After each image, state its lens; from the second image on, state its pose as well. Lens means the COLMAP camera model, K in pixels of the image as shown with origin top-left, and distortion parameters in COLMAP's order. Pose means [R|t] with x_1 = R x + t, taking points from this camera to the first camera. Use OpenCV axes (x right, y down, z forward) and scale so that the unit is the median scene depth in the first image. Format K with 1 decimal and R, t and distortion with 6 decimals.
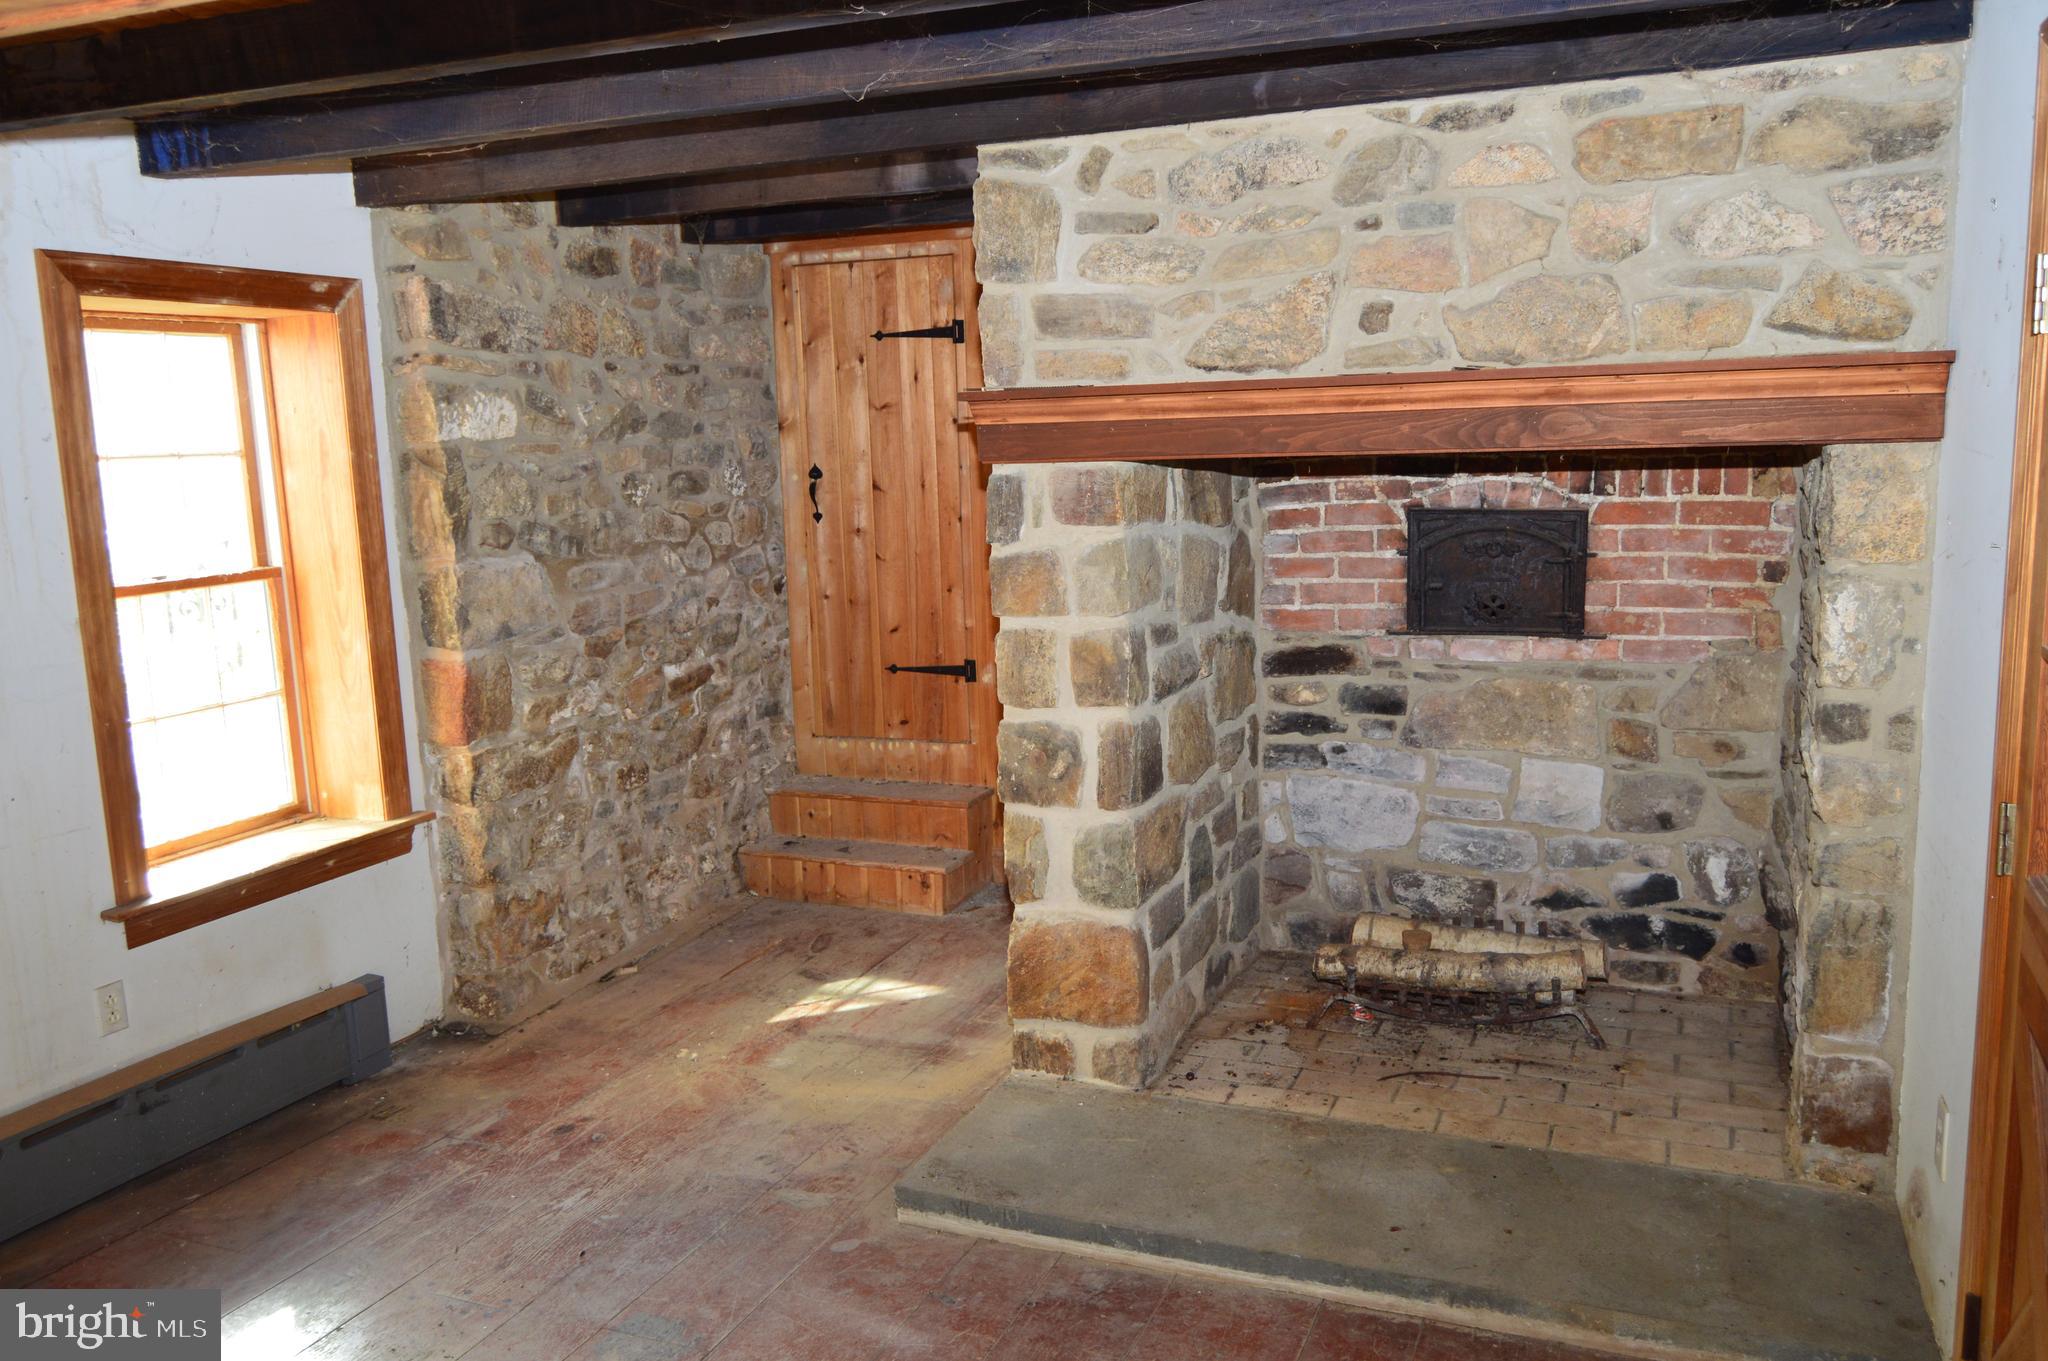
lens RADIAL K [[1596.1, 0, 1033.9], [0, 1596.1, 680.0], [0, 0, 1]] dist [-0.022443, 0.006615]
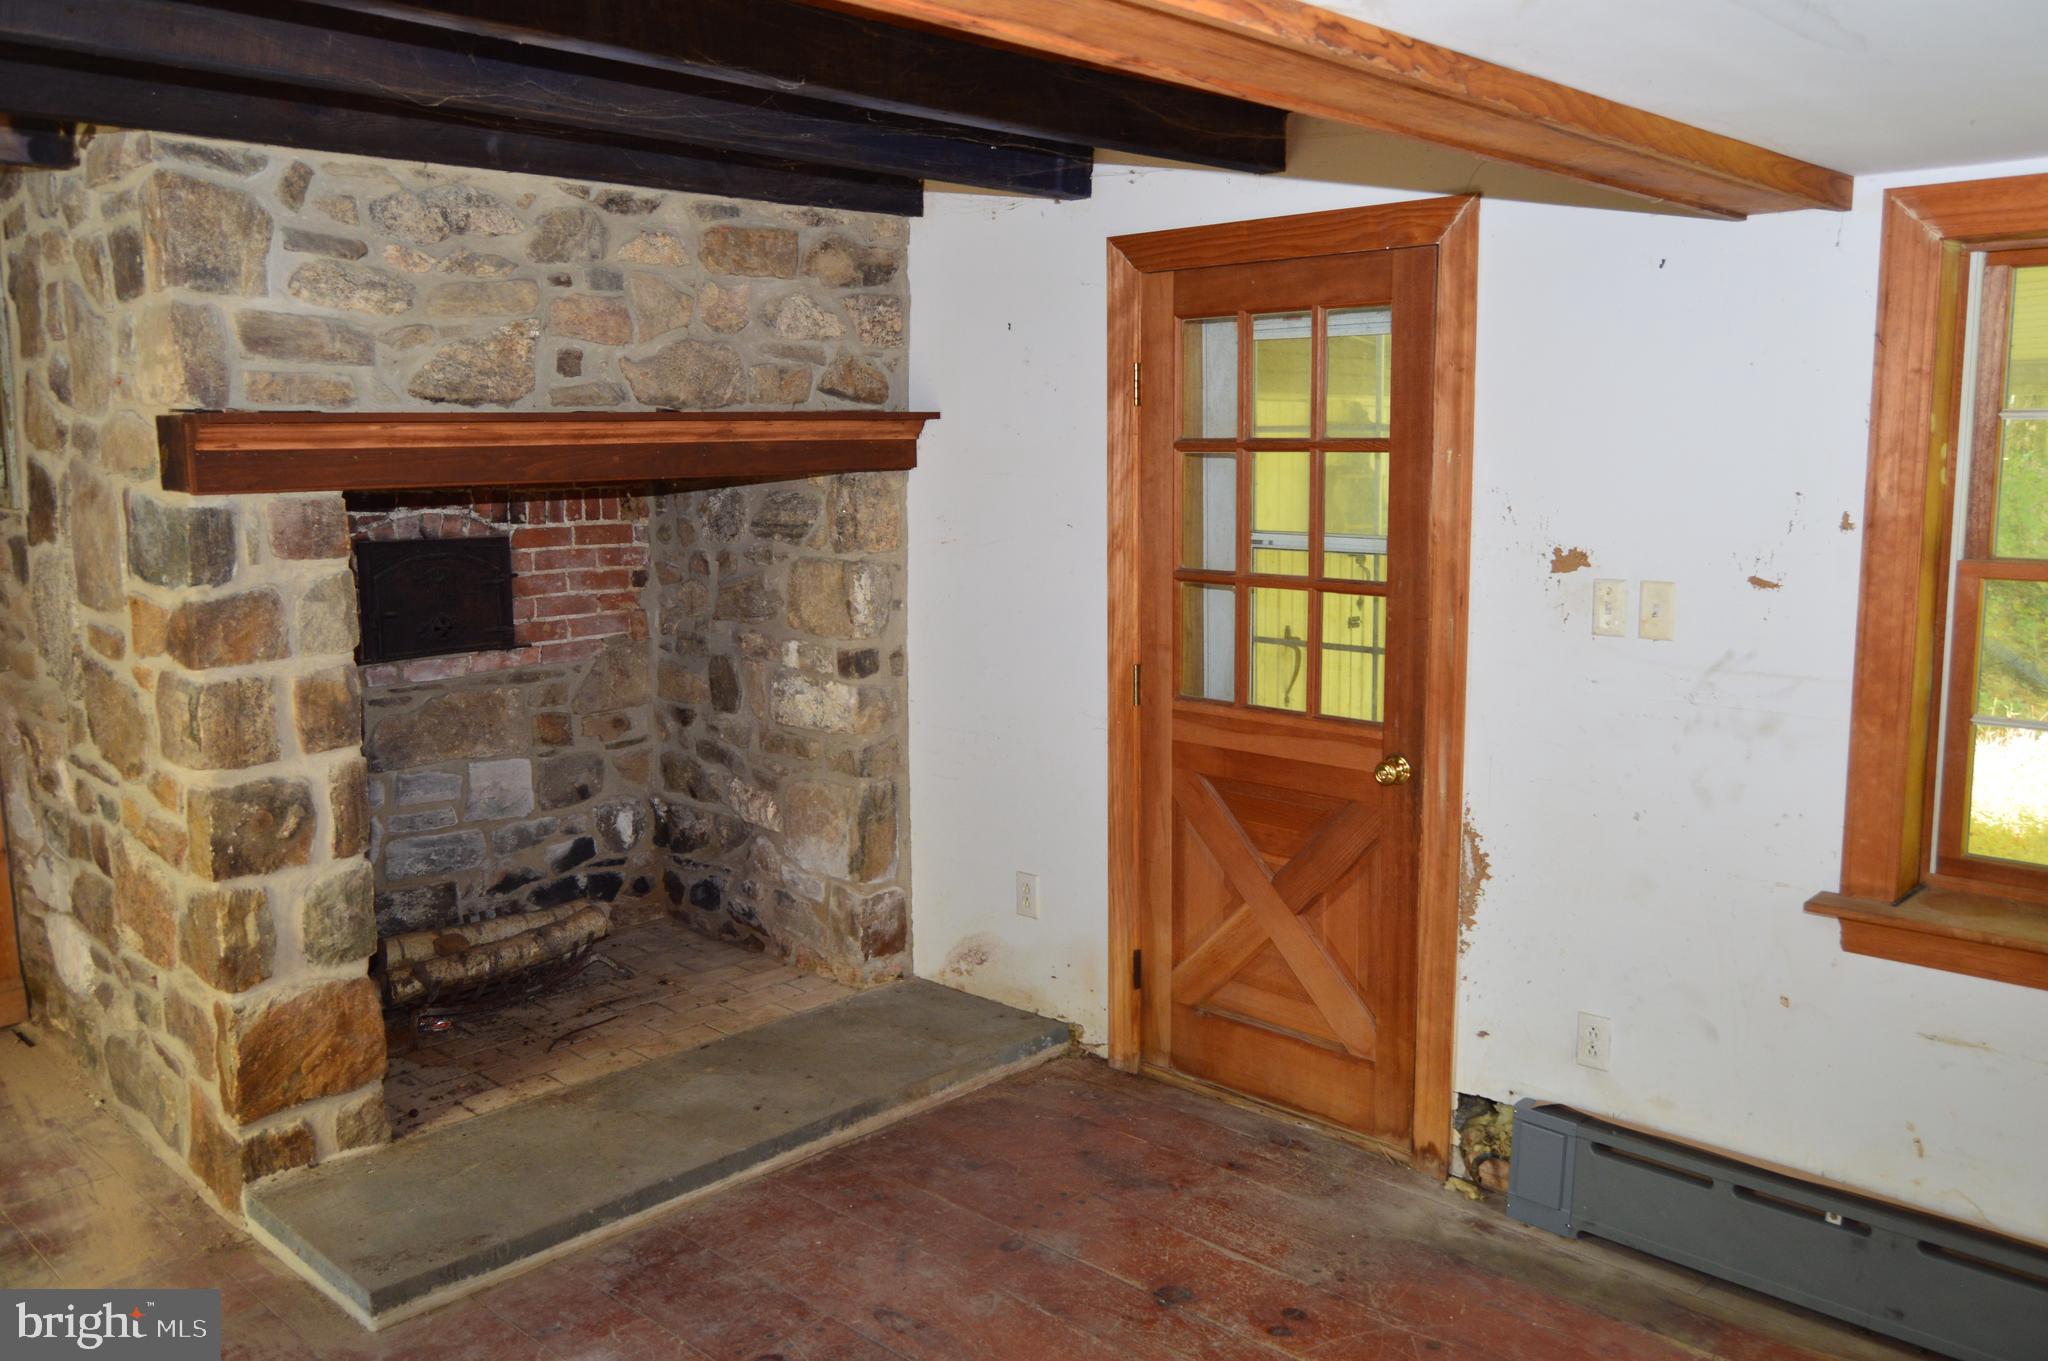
lens RADIAL K [[1604.7, 0, 1034.0], [0, 1604.7, 682.8], [0, 0, 1]] dist [-0.020175, 0.013748]
pose [[0.367385, -0.112259, 0.923269, -0.660448], [0.148607, 0.987021, 0.060877, -0.018098], [-0.918120, 0.114839, 0.379299, 0.247251]]
